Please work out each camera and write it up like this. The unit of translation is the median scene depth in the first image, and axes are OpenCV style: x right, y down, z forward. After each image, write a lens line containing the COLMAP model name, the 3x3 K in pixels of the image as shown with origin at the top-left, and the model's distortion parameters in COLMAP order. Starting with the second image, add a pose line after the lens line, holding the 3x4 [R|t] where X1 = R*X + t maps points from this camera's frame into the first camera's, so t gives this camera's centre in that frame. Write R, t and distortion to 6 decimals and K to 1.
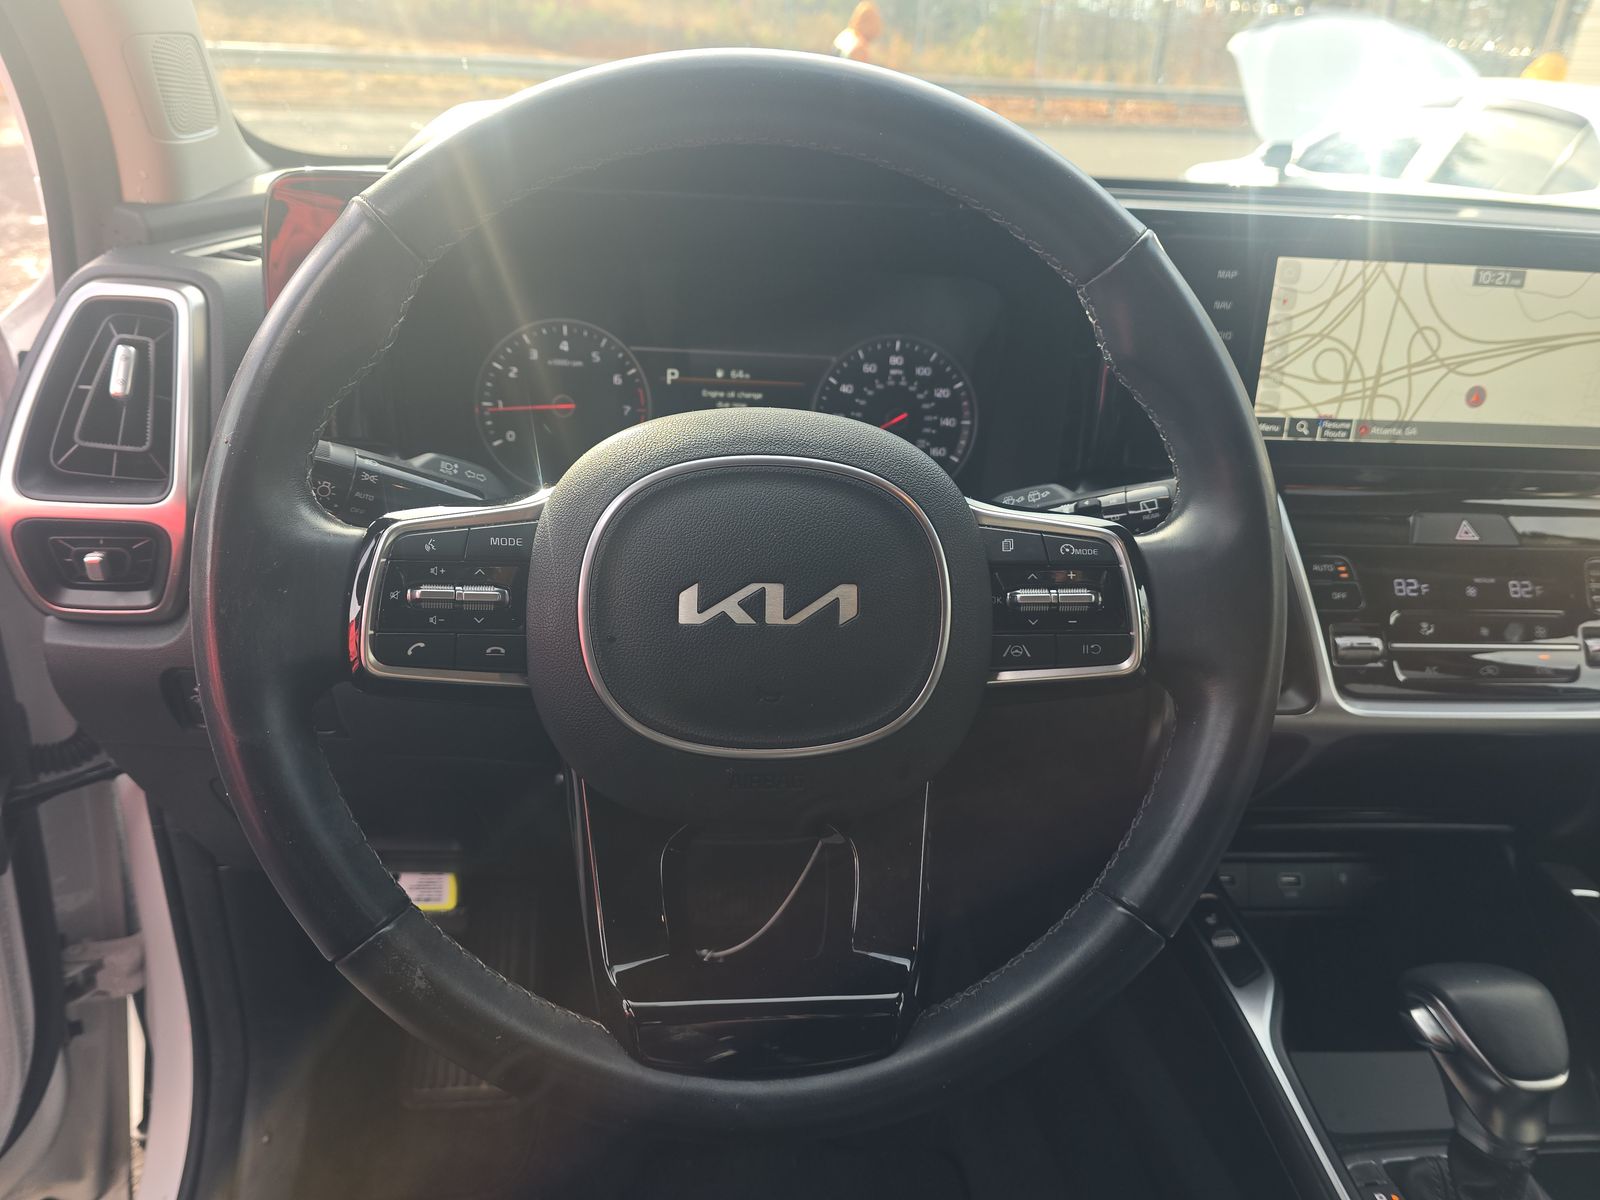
lens RADIAL K [[1078.7, 0, 794.6], [0, 1078.7, 612.3], [0, 0, 1]] dist [0.035323, -0.027411]
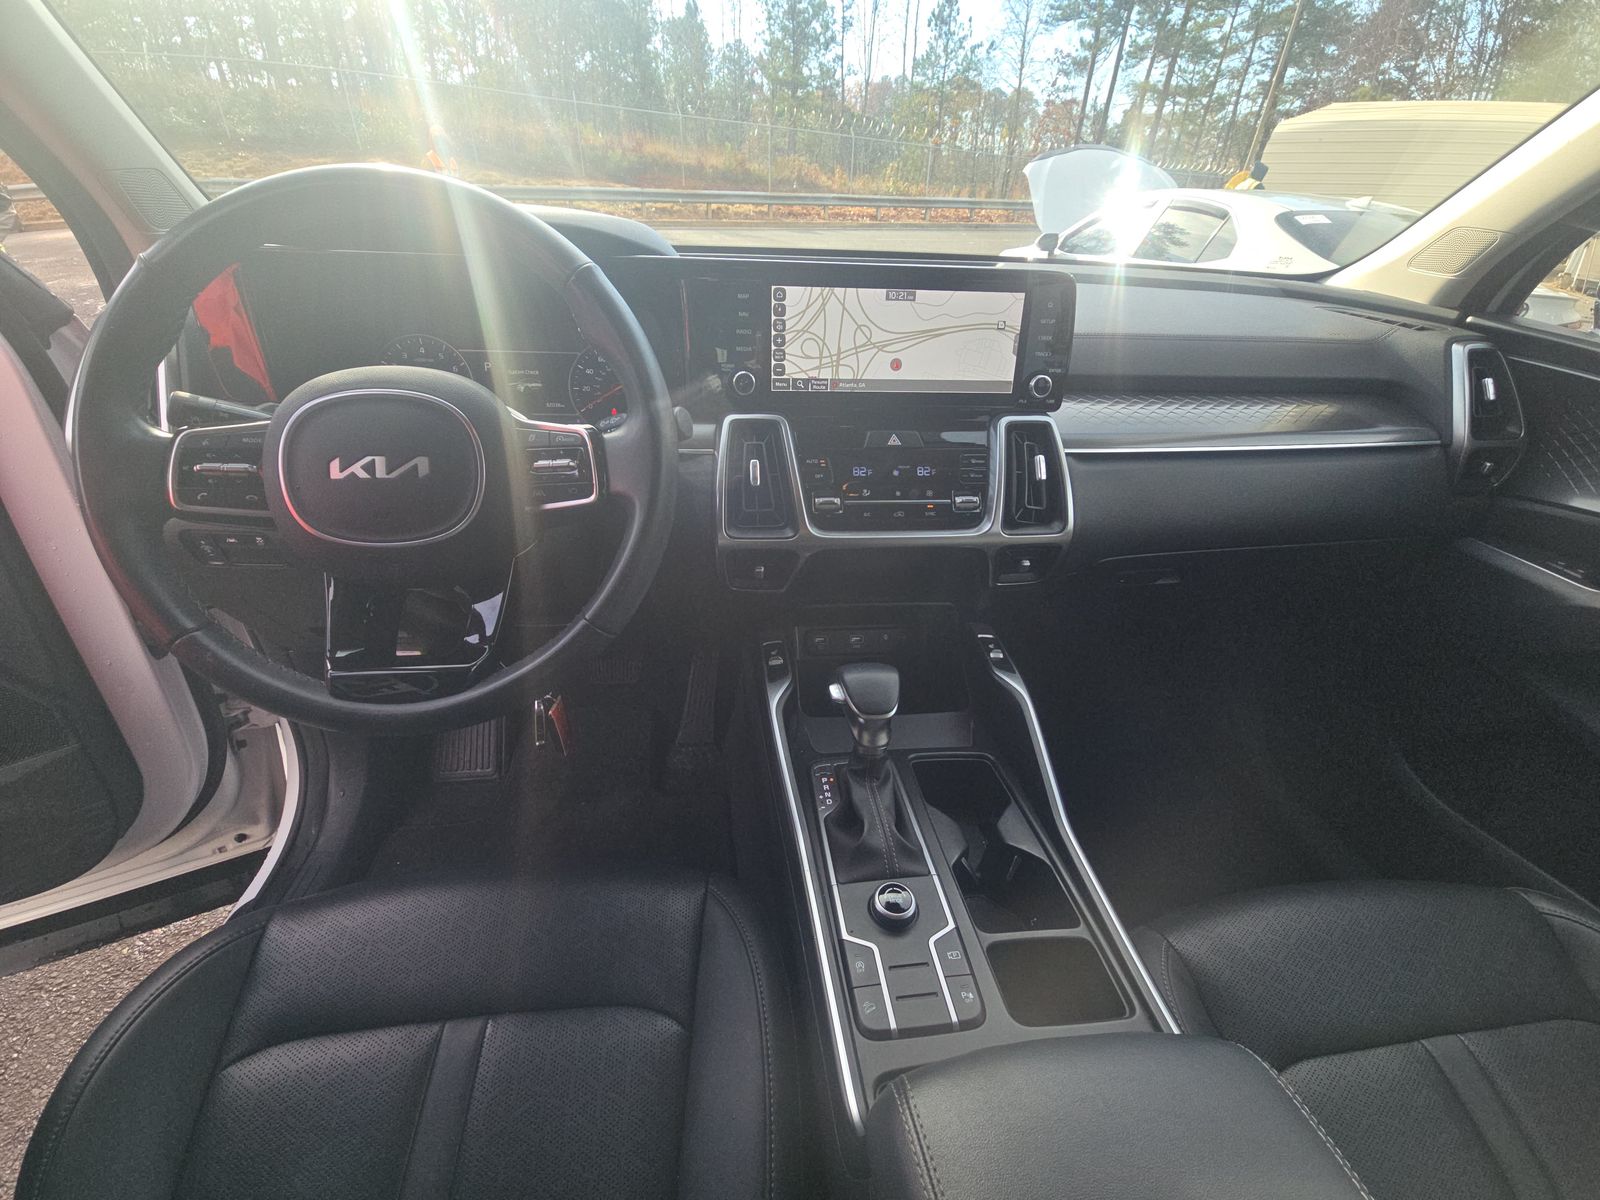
lens RADIAL K [[635.2, 0, 799.9], [0, 635.2, 612.3], [0, 0, 1]] dist [0.005518, 0.000090]
pose [[0.999401, -0.030998, 0.015382, 0.375843], [0.028932, 0.992350, 0.120016, 0.071999], [-0.018984, -0.119499, 0.992653, -0.096139]]
